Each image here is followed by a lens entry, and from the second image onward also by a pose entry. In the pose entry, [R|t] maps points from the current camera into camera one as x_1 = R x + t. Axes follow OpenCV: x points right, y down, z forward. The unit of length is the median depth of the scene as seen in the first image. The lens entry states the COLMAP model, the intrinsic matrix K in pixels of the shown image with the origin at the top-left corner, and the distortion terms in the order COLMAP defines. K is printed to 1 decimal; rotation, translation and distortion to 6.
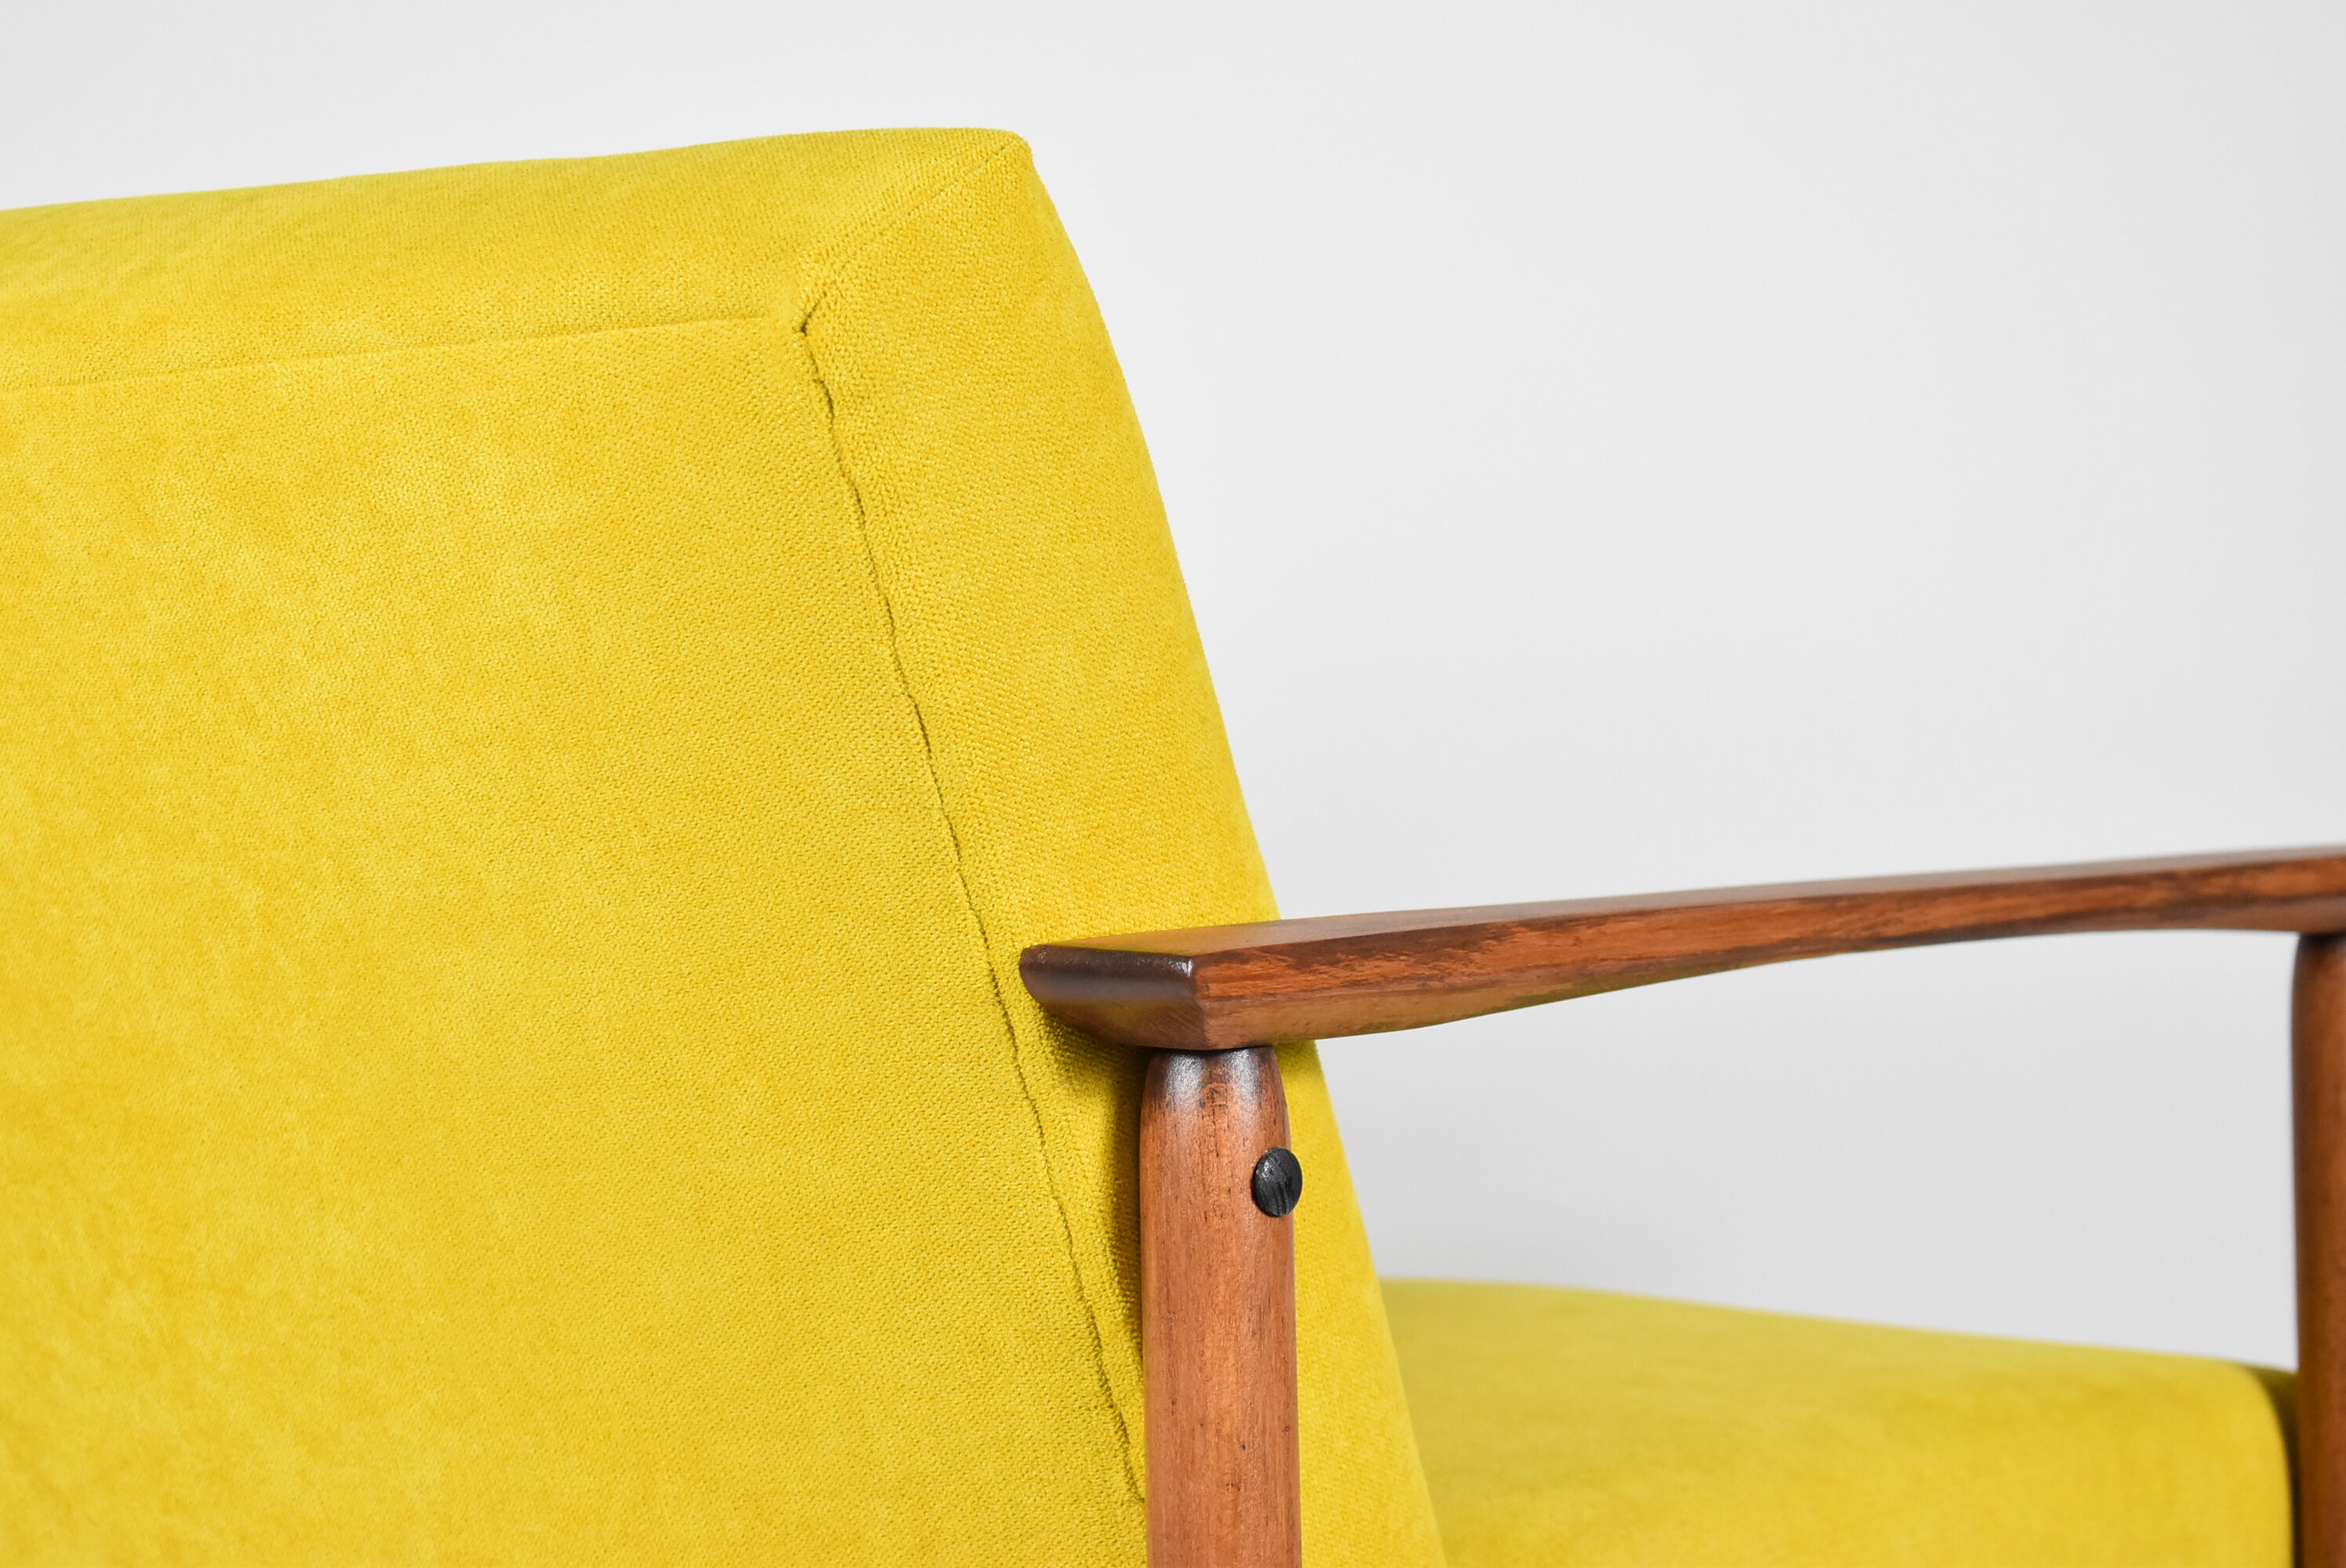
lens RADIAL K [[5364.5, 0, 1175.2], [0, 5364.5, 773.3], [0, 0, 1]] dist [0.134190, 0.000000]
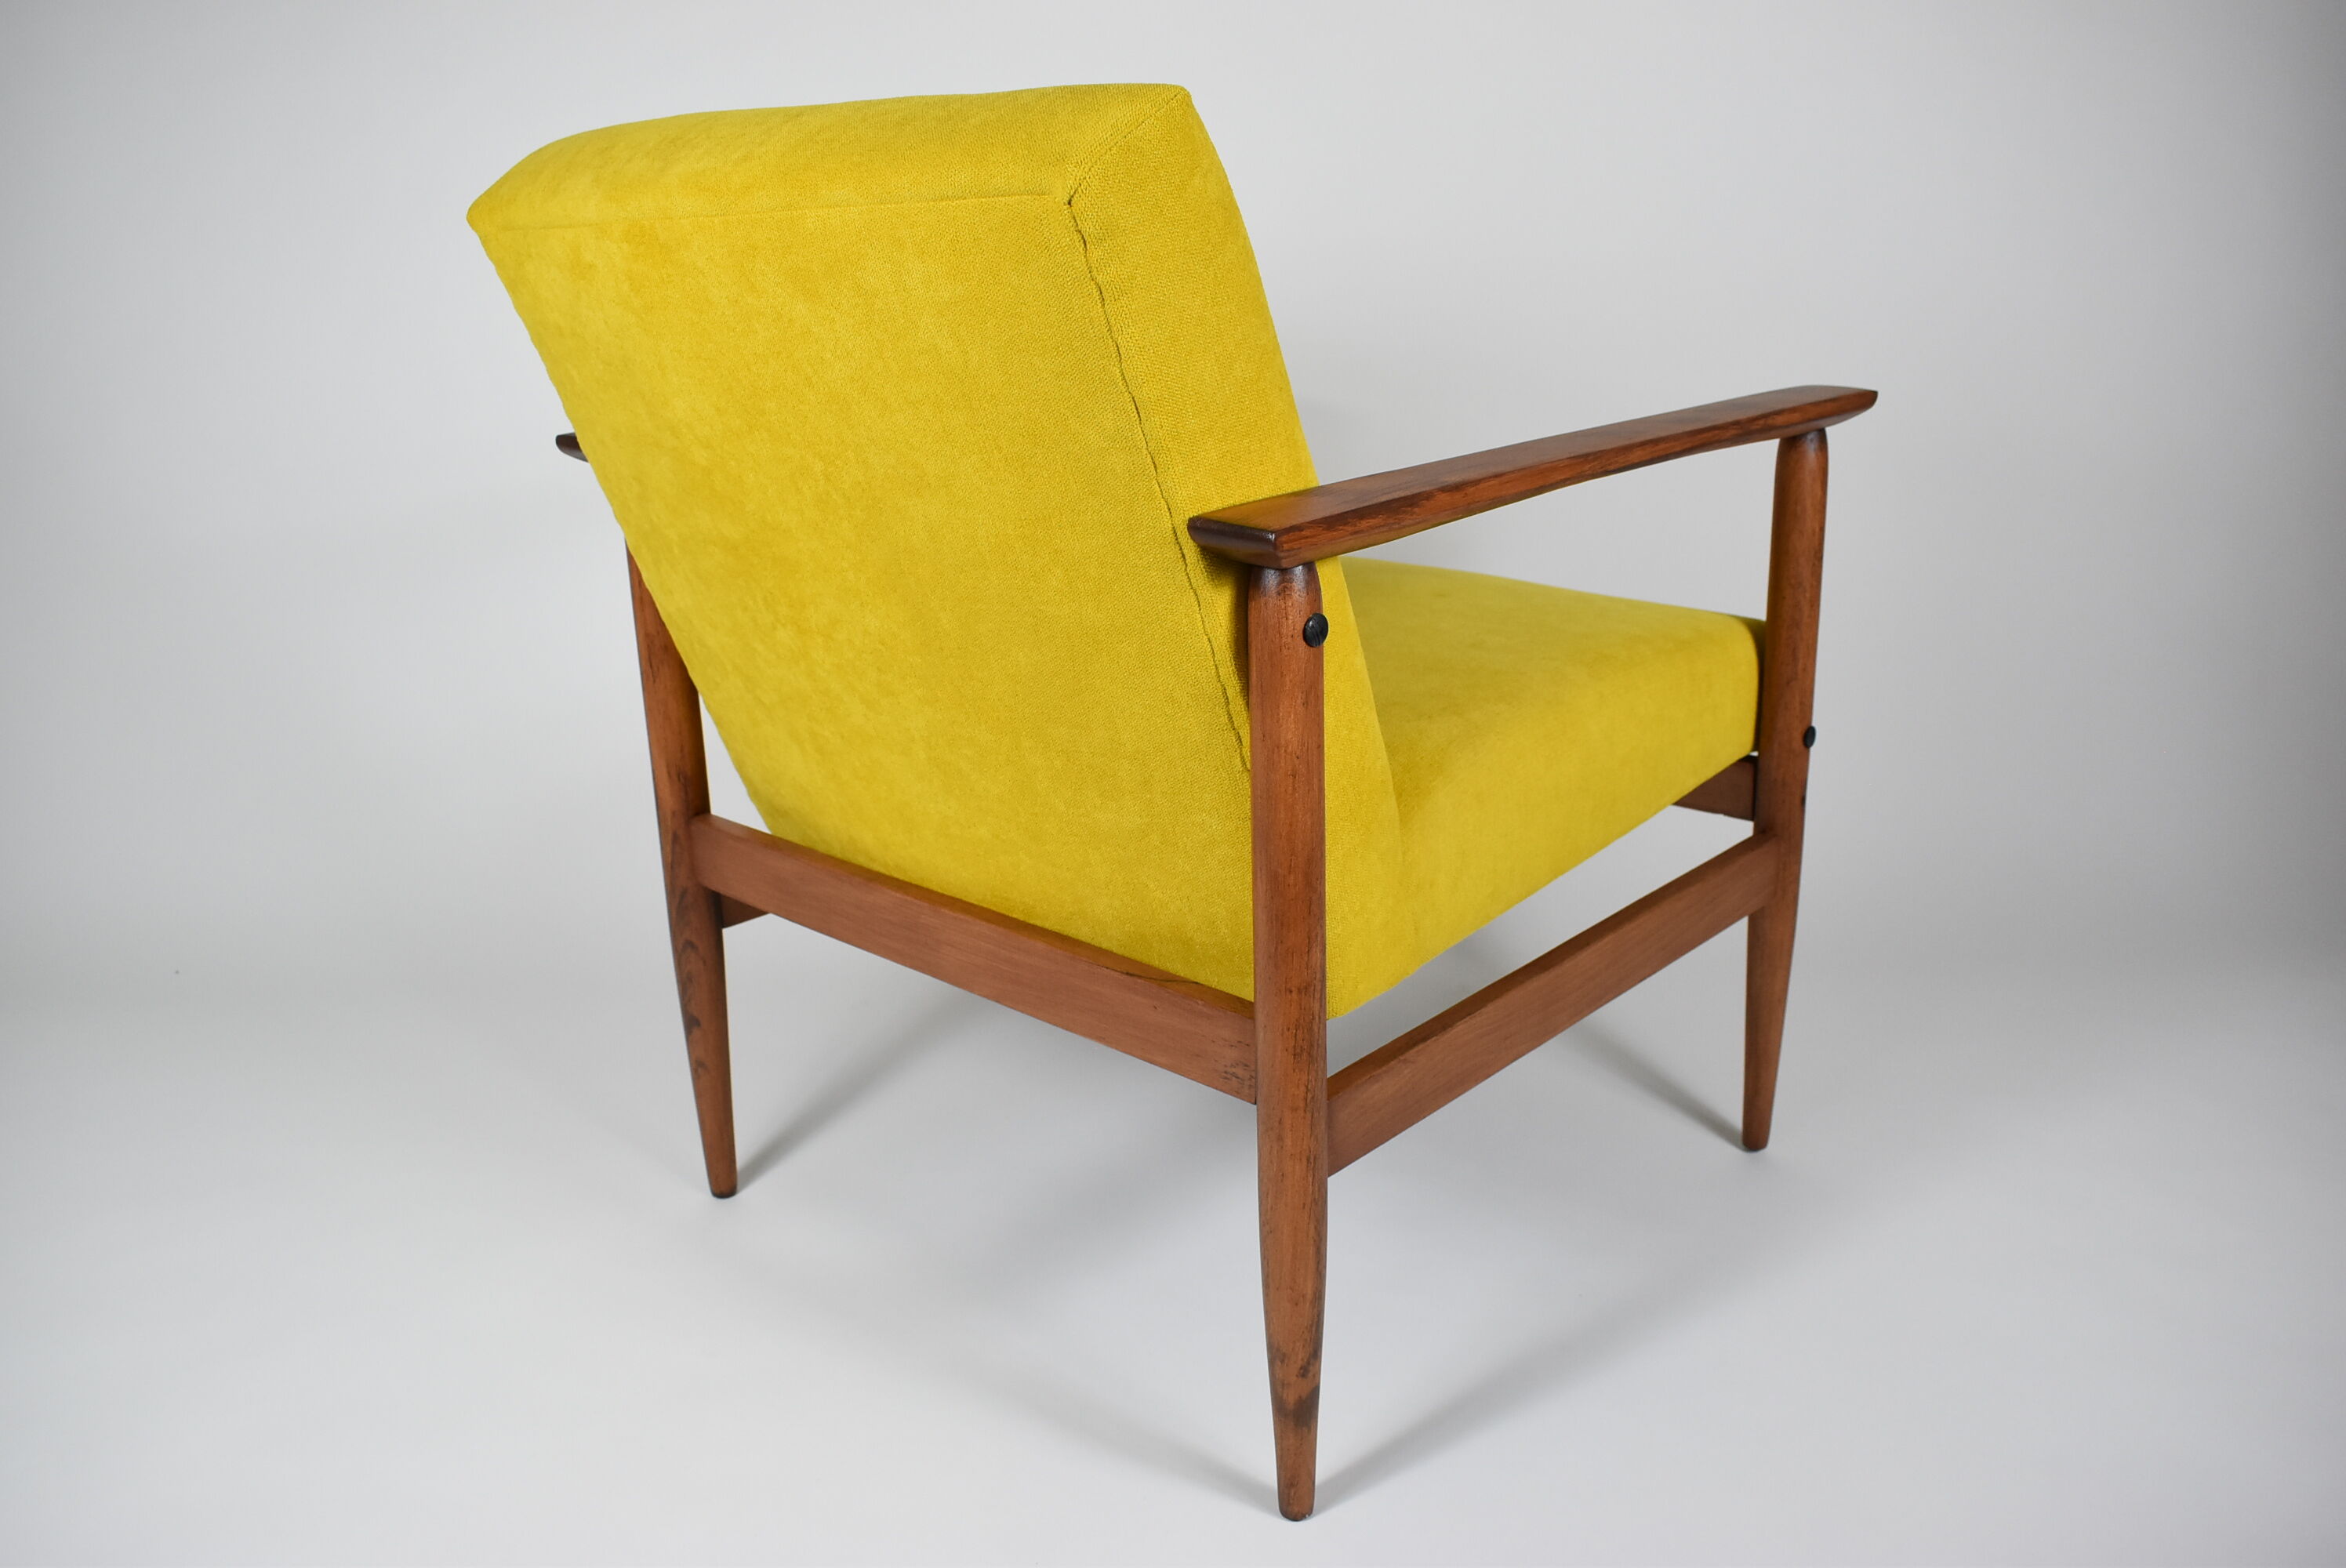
lens RADIAL K [[1906.6, 0, 1175.7], [0, 1906.6, 784.6], [0, 0, 1]] dist [-0.076771, -0.006647]
pose [[0.998948, 0.006148, -0.045437, -0.000730], [0.007598, 0.955076, 0.296265, -0.078566], [0.045217, -0.296299, 0.954024, 0.289147]]
